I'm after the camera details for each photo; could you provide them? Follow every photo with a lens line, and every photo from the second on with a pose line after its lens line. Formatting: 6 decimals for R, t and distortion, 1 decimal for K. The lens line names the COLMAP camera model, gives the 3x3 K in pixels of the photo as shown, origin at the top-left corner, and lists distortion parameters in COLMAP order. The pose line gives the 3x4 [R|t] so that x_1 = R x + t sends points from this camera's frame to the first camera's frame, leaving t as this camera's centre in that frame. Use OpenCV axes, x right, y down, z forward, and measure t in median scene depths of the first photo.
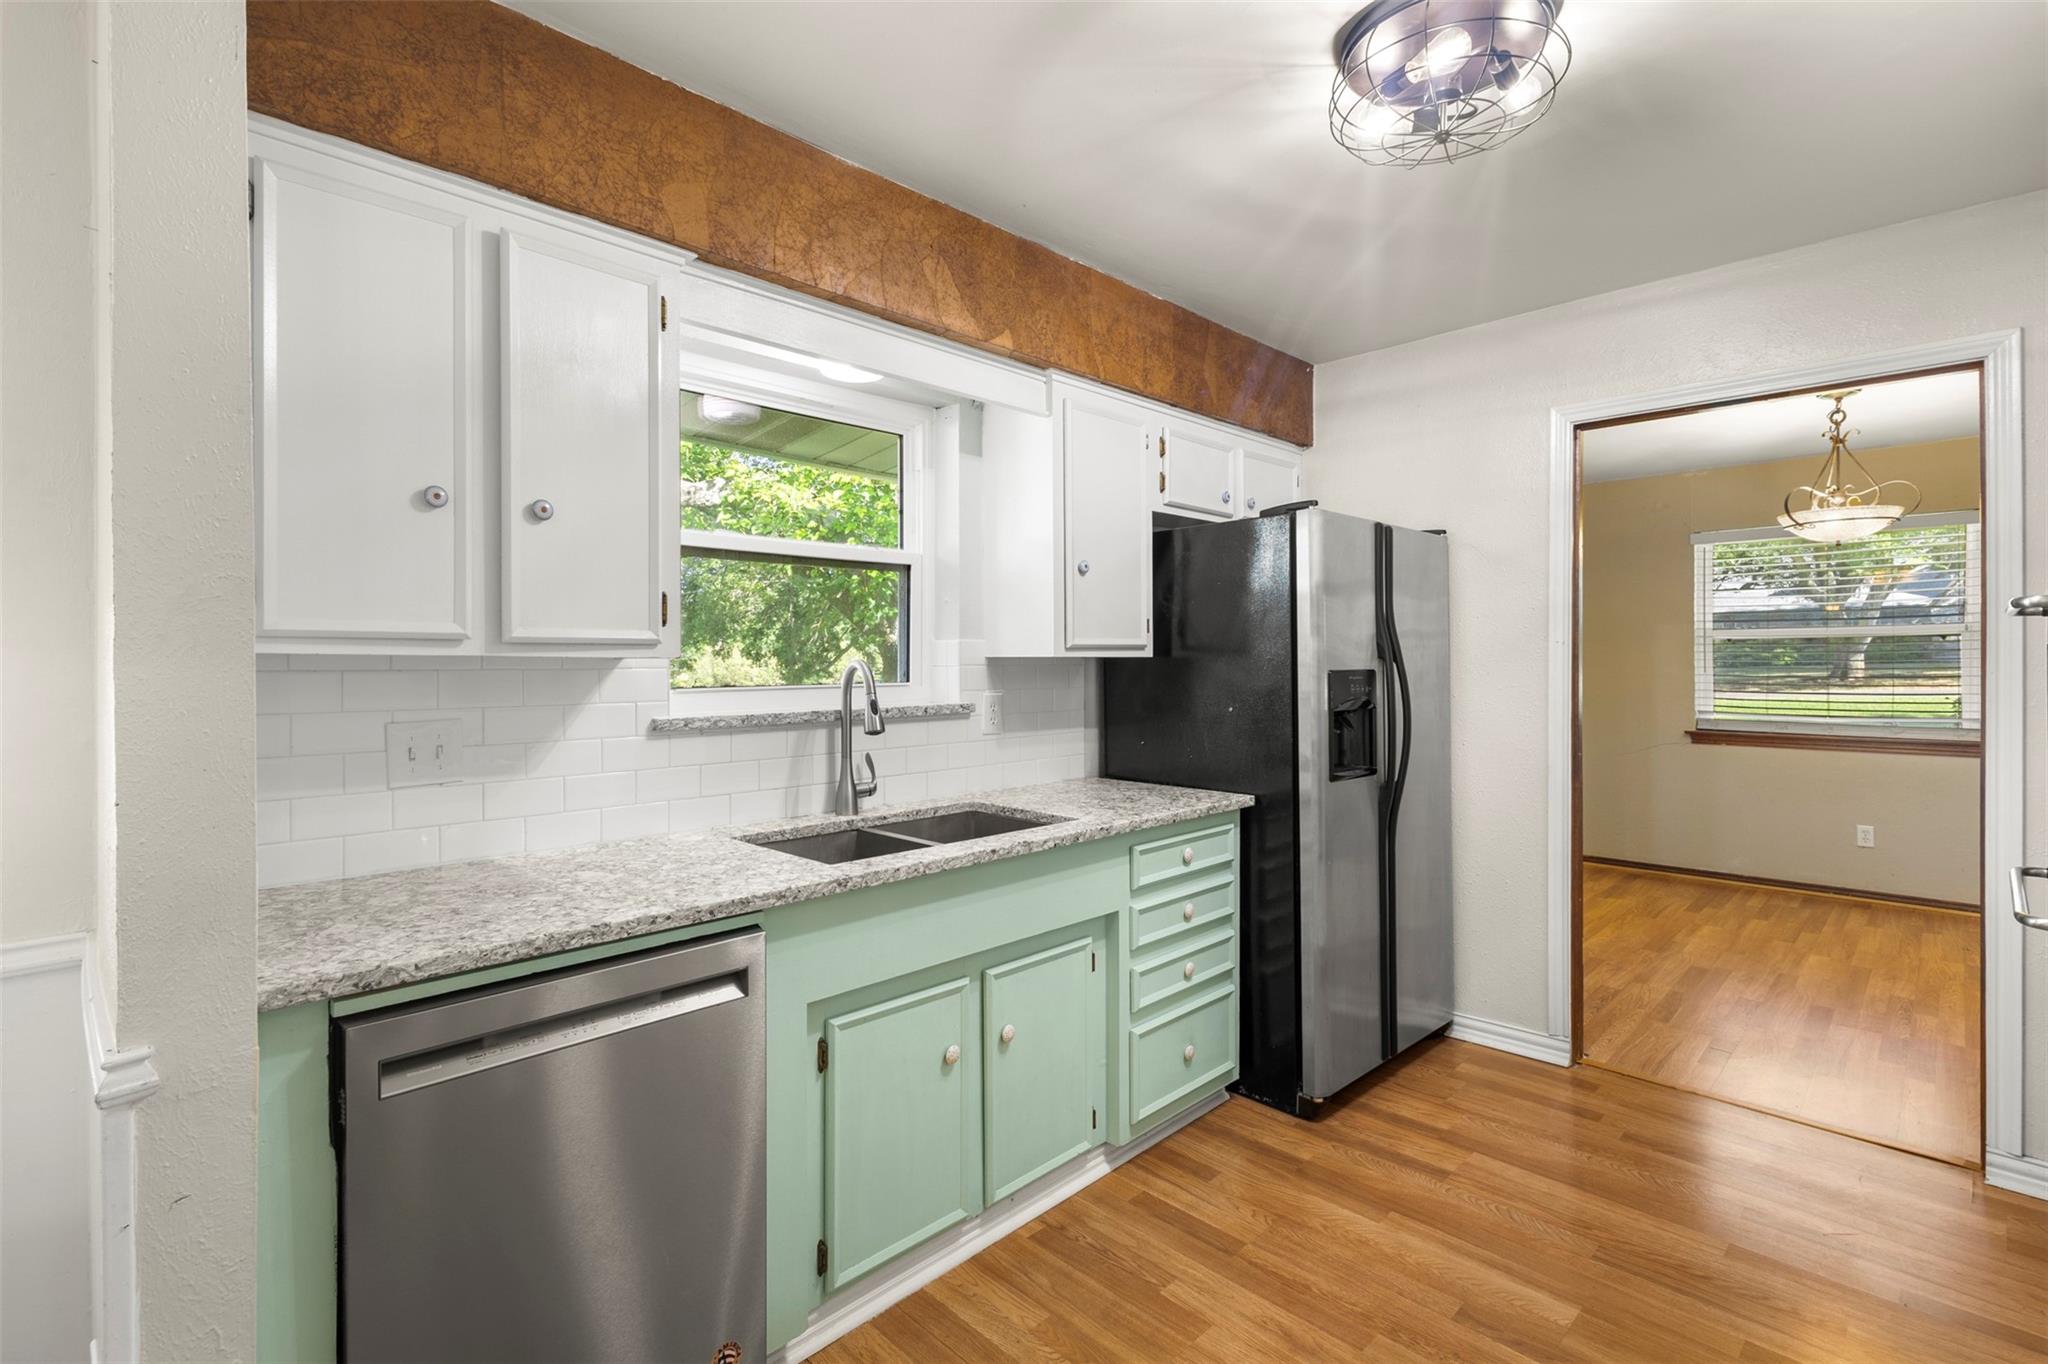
lens RADIAL K [[941.5, 0, 1021.0], [0, 941.5, 660.6], [0, 0, 1]] dist [0.009027, 0.000280]
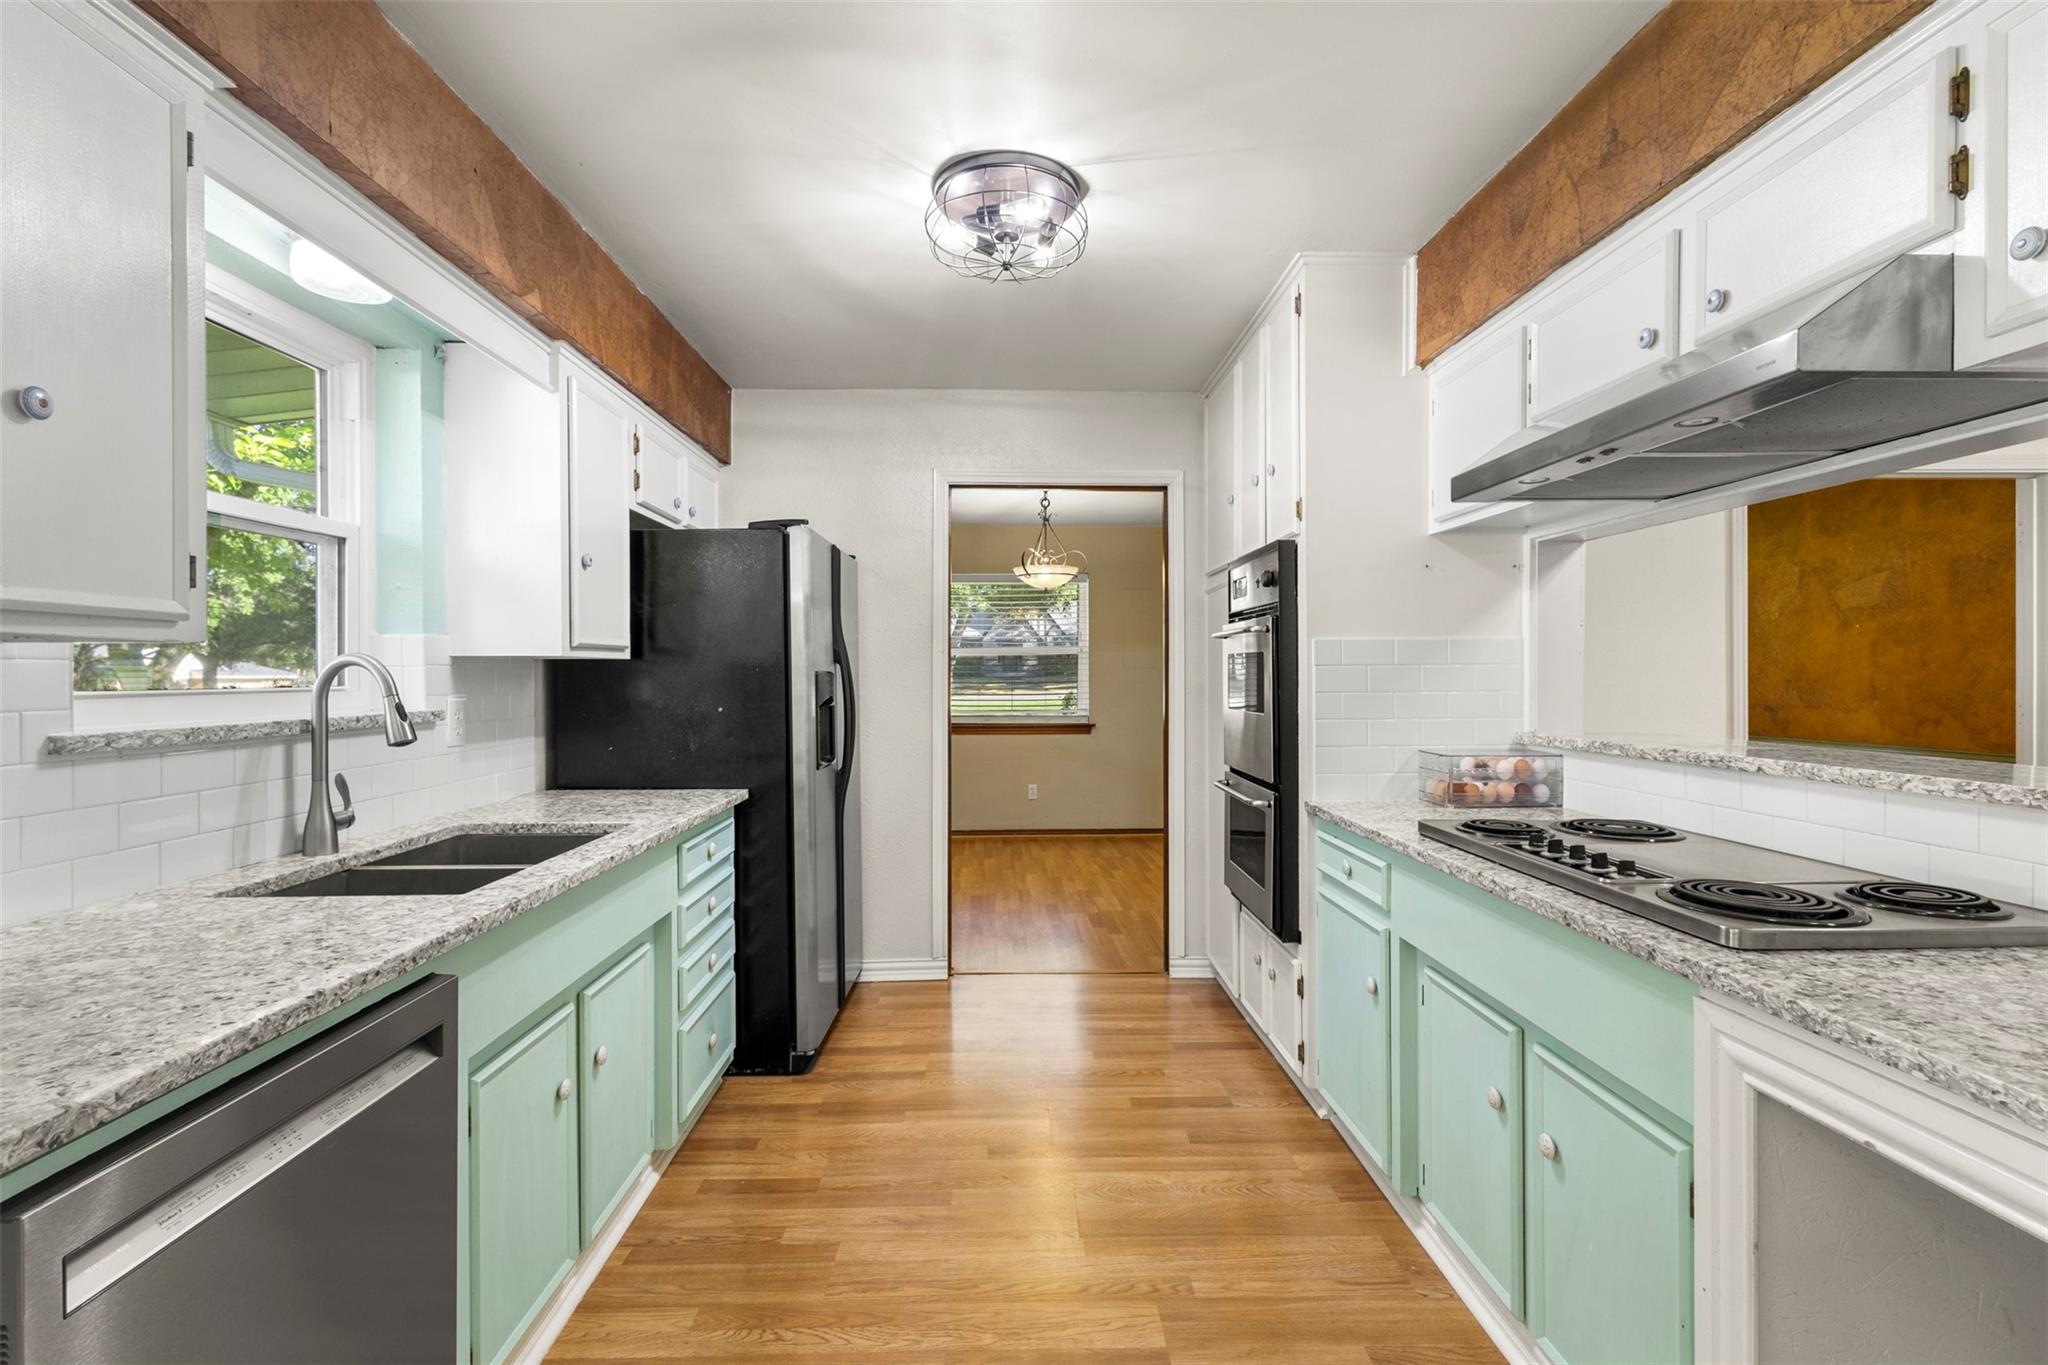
lens RADIAL K [[941.5, 0, 1012.0], [0, 941.5, 678.6], [0, 0, 1]] dist [0.009027, 0.000280]
pose [[0.690436, -0.001229, 0.723392, -0.336822], [0.000183, 0.999999, 0.001524, 0.017171], [-0.723393, -0.000920, 0.690436, 0.049966]]
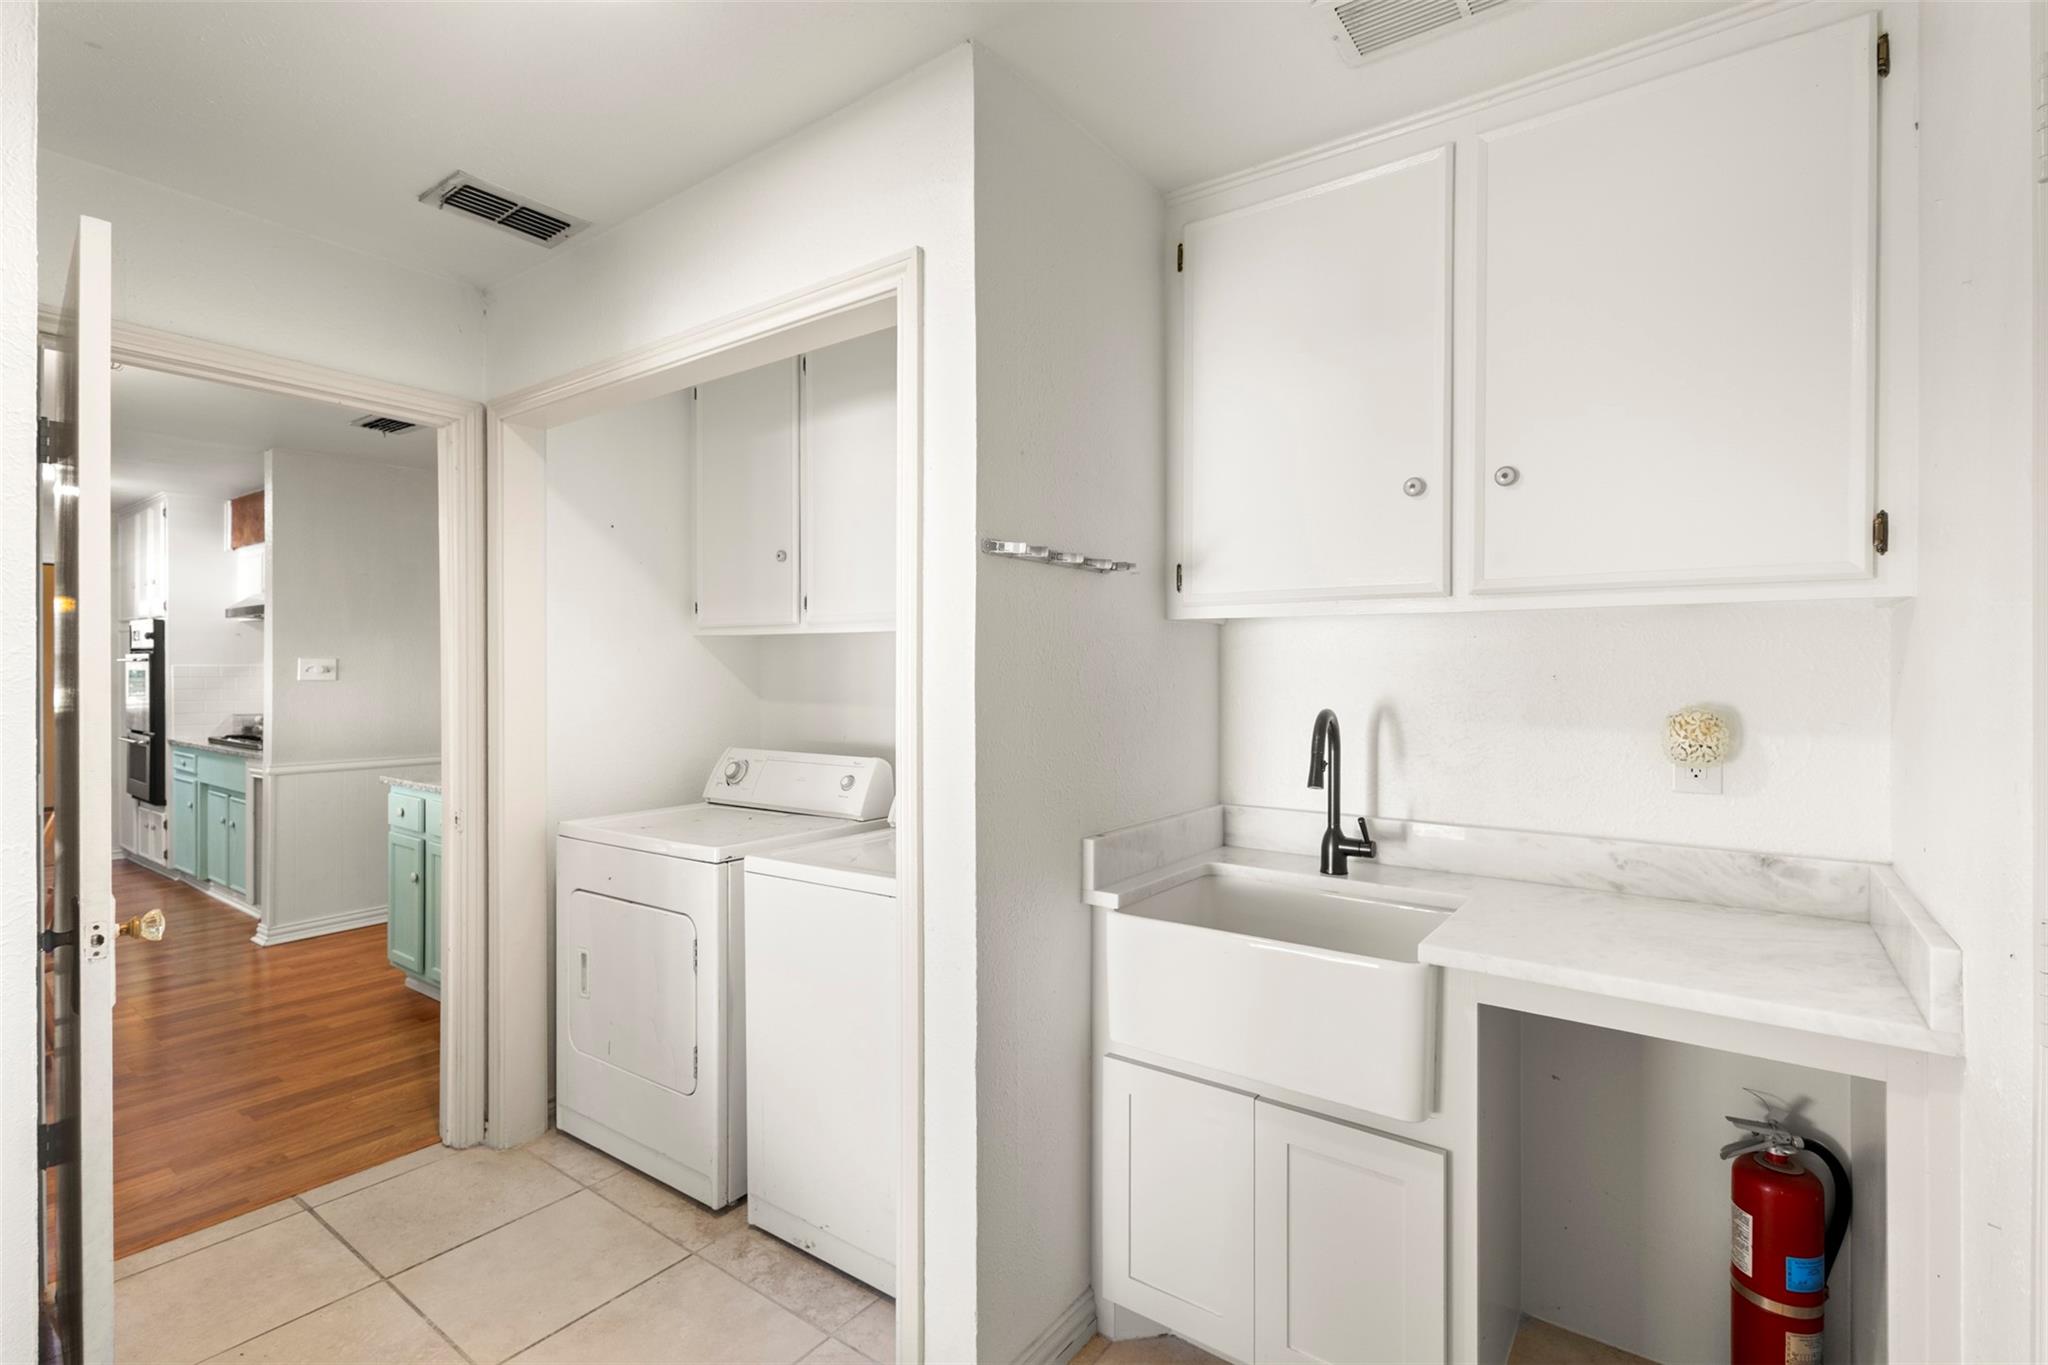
lens RADIAL K [[941.5, 0, 1023.5], [0, 941.5, 688.4], [0, 0, 1]] dist [0.009027, 0.000280]
pose [[-0.144179, 0.000800, 0.989551, -1.994994], [-0.002638, 0.999996, -0.001193, 0.029664], [-0.989548, -0.002782, -0.144176, -1.232636]]
